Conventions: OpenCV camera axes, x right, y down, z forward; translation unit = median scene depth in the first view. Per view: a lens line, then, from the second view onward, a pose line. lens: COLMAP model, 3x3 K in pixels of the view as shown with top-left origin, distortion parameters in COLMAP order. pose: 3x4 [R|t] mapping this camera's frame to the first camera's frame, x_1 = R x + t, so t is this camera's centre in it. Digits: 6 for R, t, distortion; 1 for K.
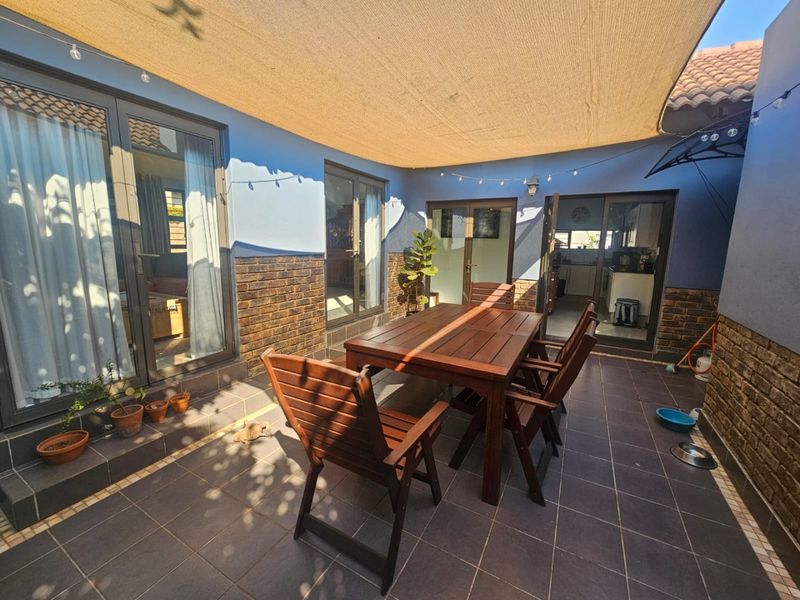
lens RADIAL K [[325.2, 0, 400.6], [0, 325.2, 297.9], [0, 0, 1]] dist [-0.000041, -0.000002]
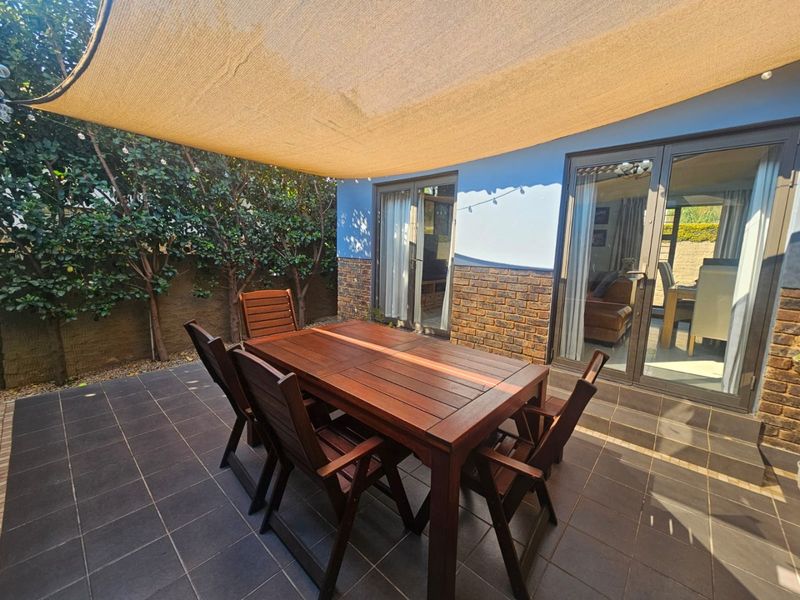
lens RADIAL K [[325.2, 0, 401.4], [0, 325.2, 296.6], [0, 0, 1]] dist [-0.000041, -0.000002]
pose [[-0.219122, 0.119925, -0.968299, 0.758345], [-0.193030, 0.967474, 0.163505, -0.155048], [0.956412, 0.222738, -0.188846, 0.943460]]
